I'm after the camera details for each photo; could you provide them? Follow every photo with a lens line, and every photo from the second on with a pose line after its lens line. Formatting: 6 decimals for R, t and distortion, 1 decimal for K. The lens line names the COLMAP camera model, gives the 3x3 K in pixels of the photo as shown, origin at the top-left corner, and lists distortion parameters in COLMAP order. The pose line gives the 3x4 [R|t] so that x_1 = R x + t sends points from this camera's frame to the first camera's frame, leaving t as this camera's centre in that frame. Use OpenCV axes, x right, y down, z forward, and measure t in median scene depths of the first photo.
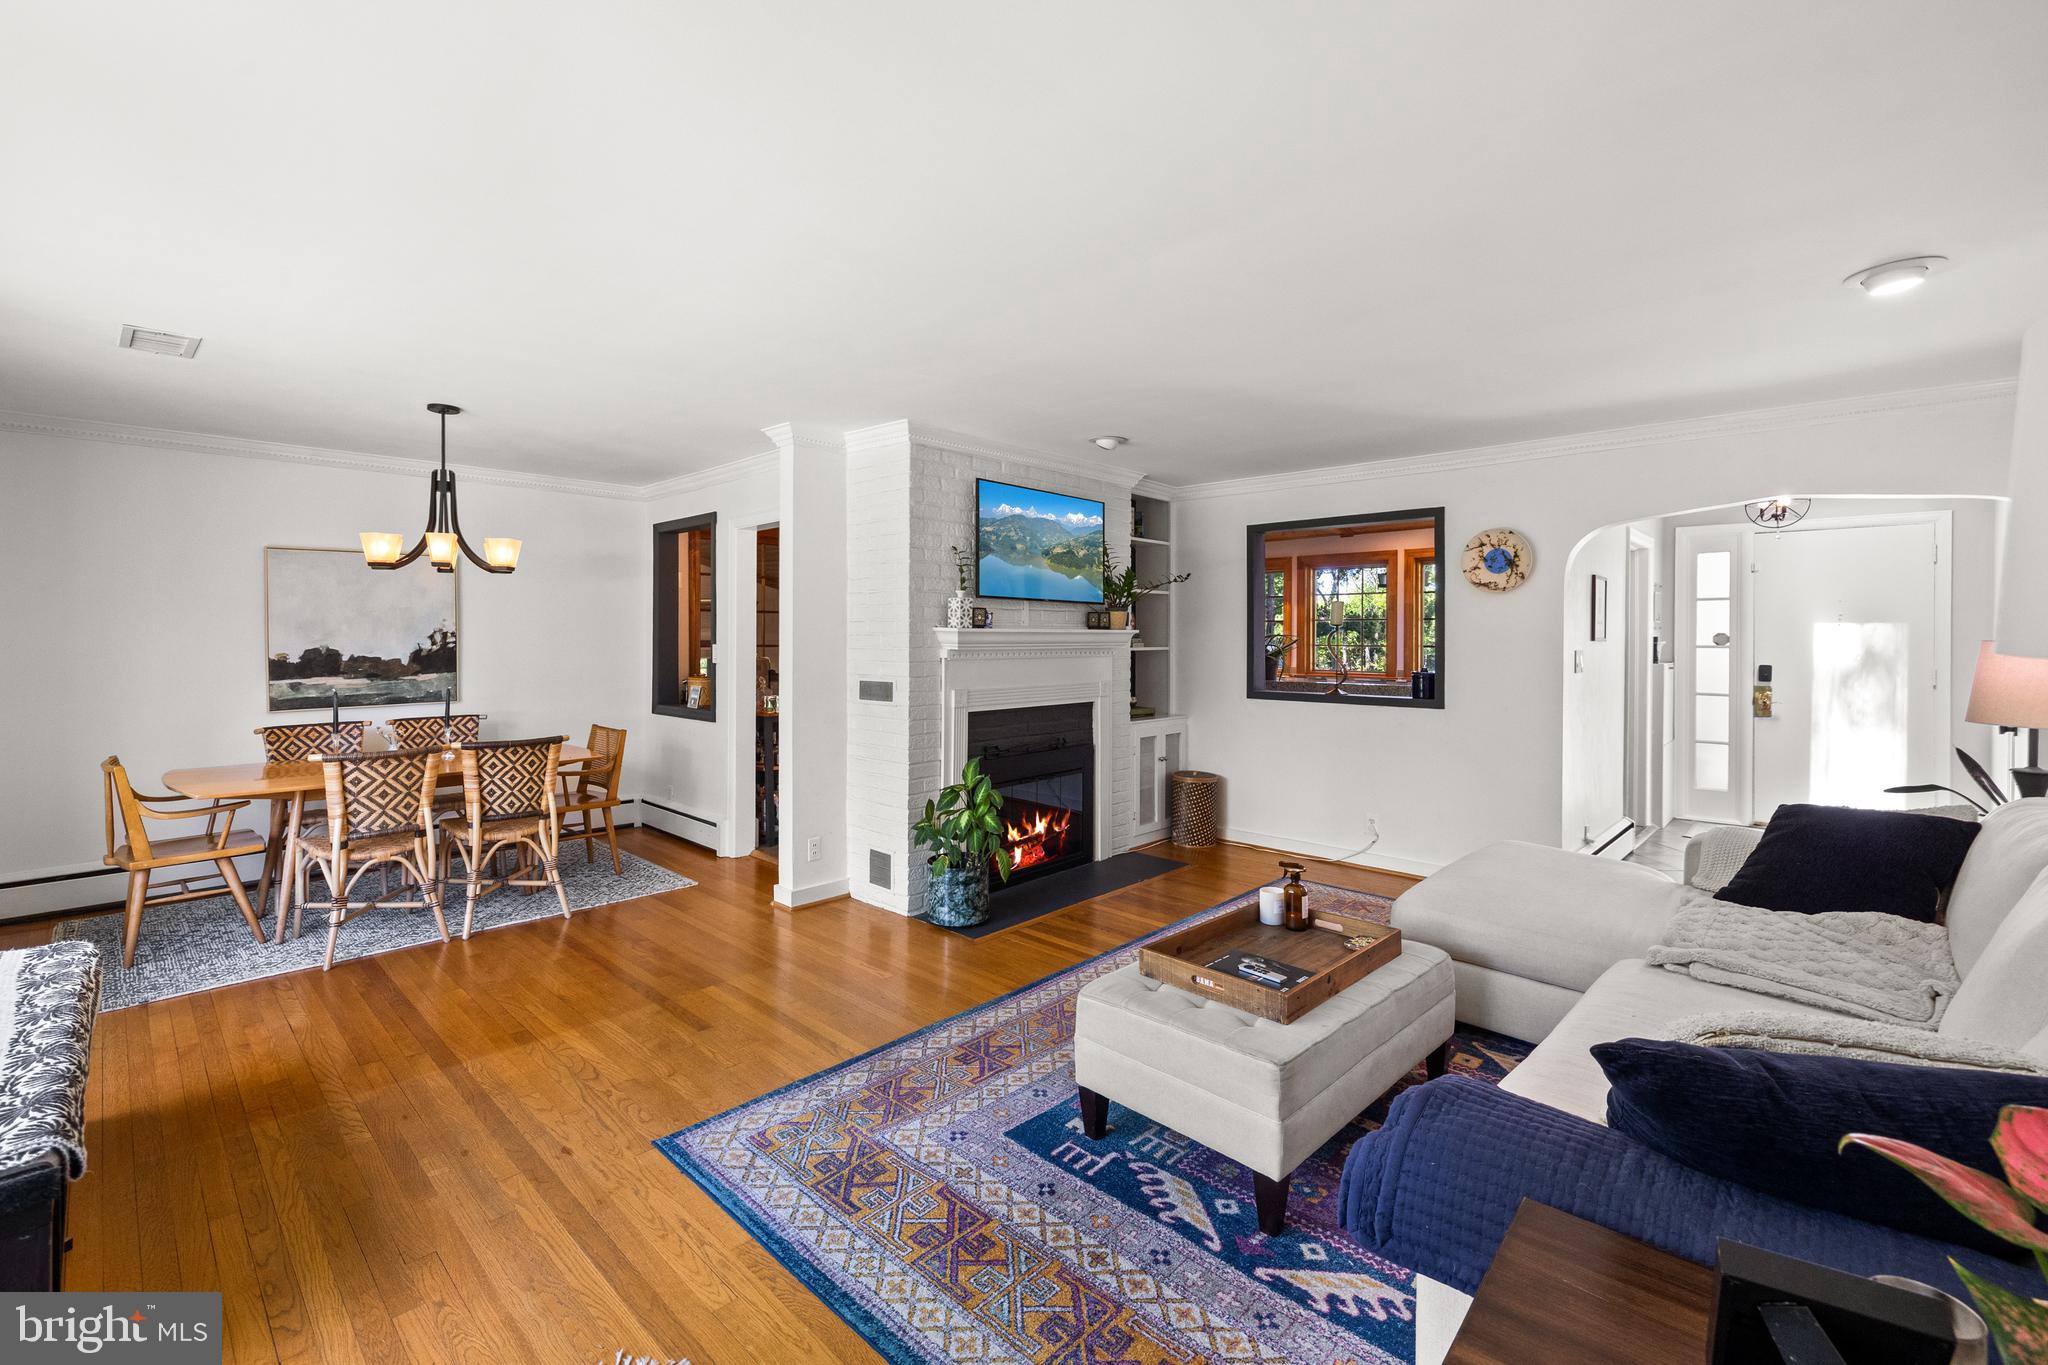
lens RADIAL K [[867.6, 0, 1030.7], [0, 867.6, 643.5], [0, 0, 1]] dist [-0.001291, 0.000708]
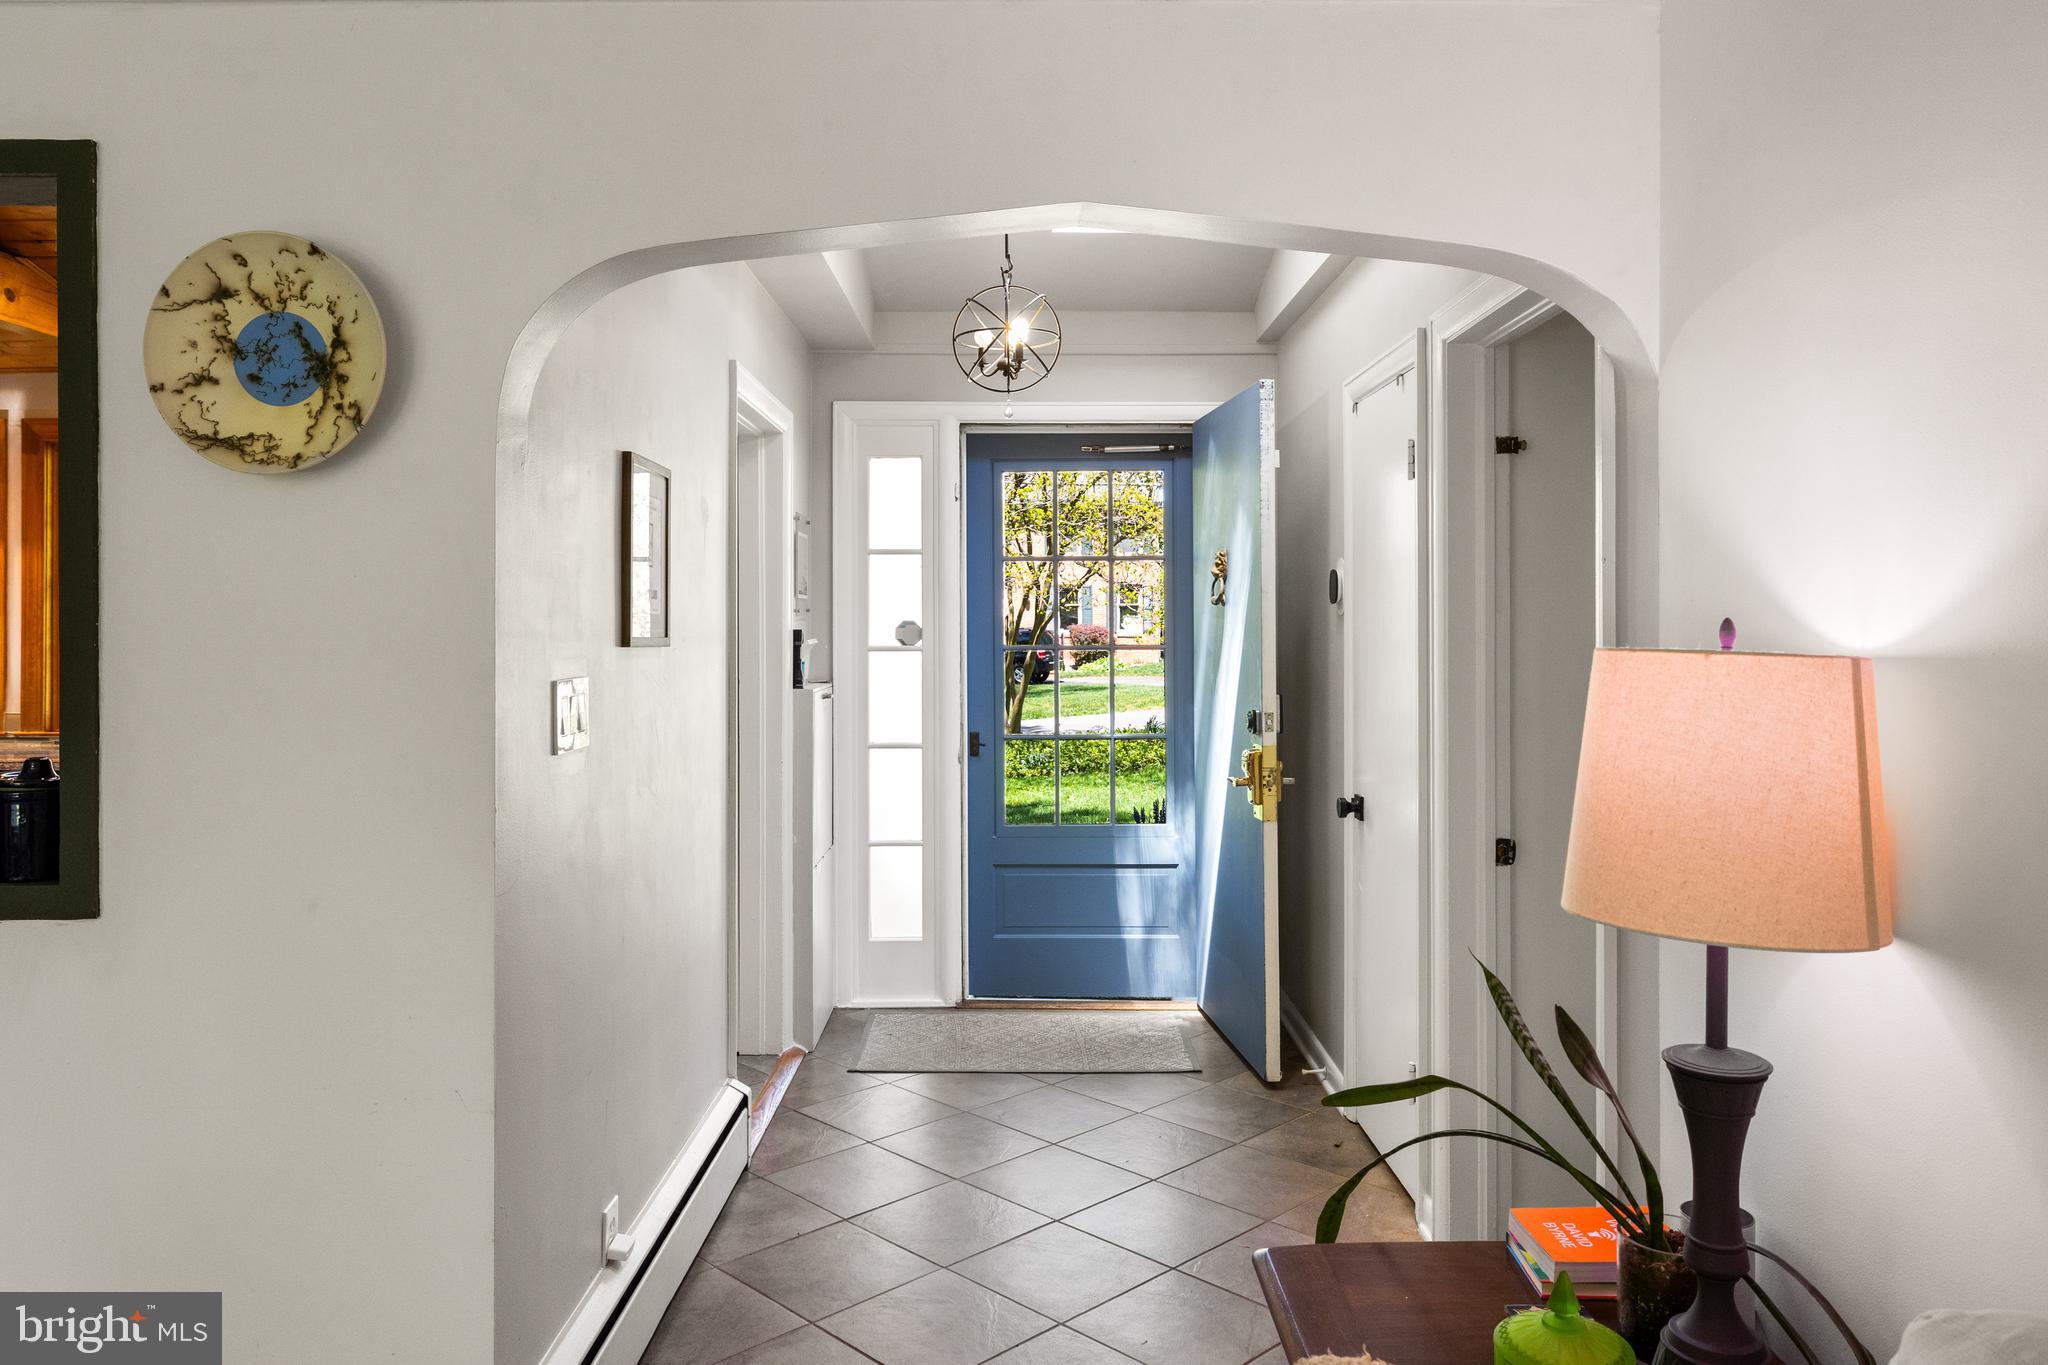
lens RADIAL K [[1450.6, 0, 1023.8], [0, 1450.6, 672.9], [0, 0, 1]] dist [0.002889, 0.000140]
pose [[0.723122, -0.024479, 0.690286, 0.362266], [0.005827, 0.999552, 0.029343, -0.008752], [-0.690696, -0.017196, 0.722941, 0.473853]]
